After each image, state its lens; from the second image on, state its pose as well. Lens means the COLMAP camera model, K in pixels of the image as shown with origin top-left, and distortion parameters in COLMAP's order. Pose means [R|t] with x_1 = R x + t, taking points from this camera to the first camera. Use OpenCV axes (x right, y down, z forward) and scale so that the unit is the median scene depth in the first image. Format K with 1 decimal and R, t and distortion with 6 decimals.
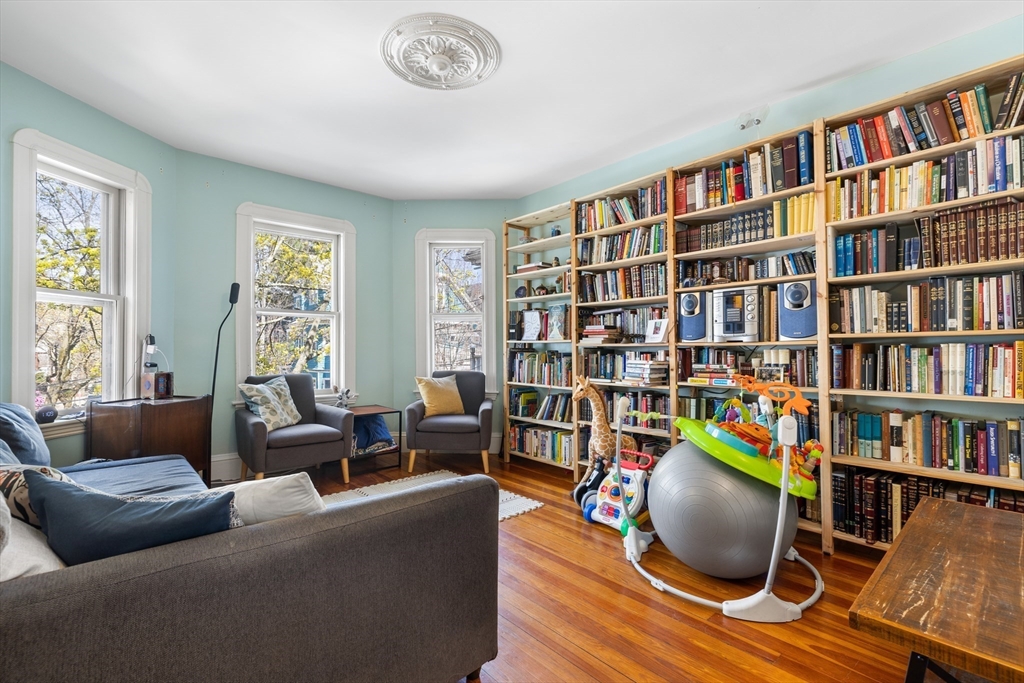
lens RADIAL K [[465.0, 0, 512.8], [0, 465.0, 344.1], [0, 0, 1]] dist [0.000189, 0.000358]
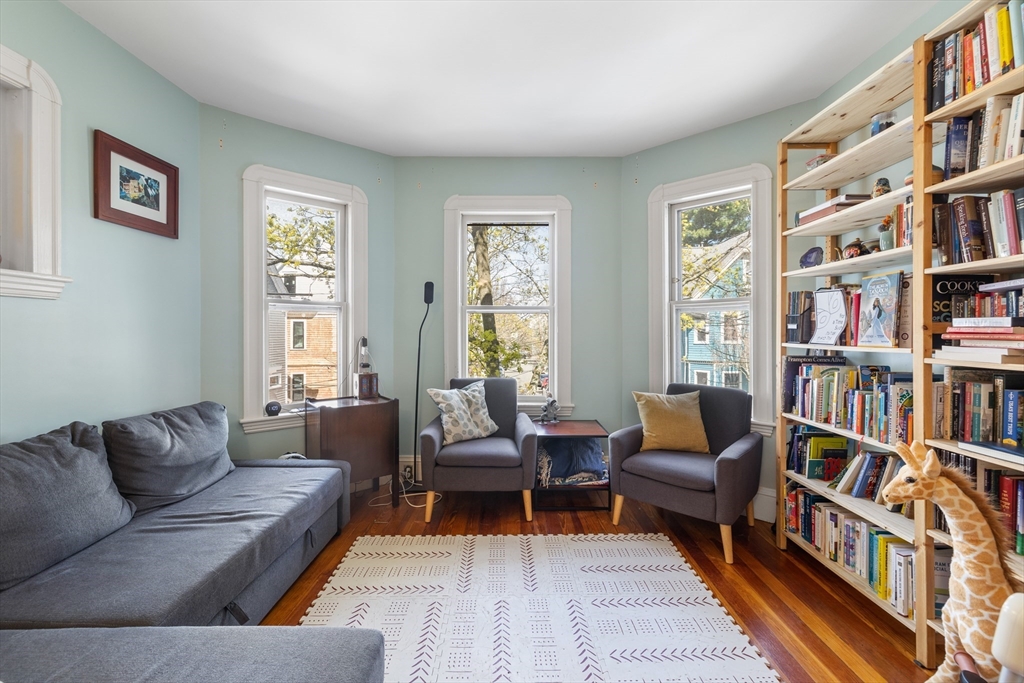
lens RADIAL K [[439.2, 0, 511.9], [0, 439.2, 336.9], [0, 0, 1]] dist [0.001853, -0.000139]
pose [[0.739267, 0.006425, -0.673381, 0.120489], [0.004531, 0.999884, 0.014515, -0.027439], [0.673397, -0.013782, 0.739153, 0.393979]]
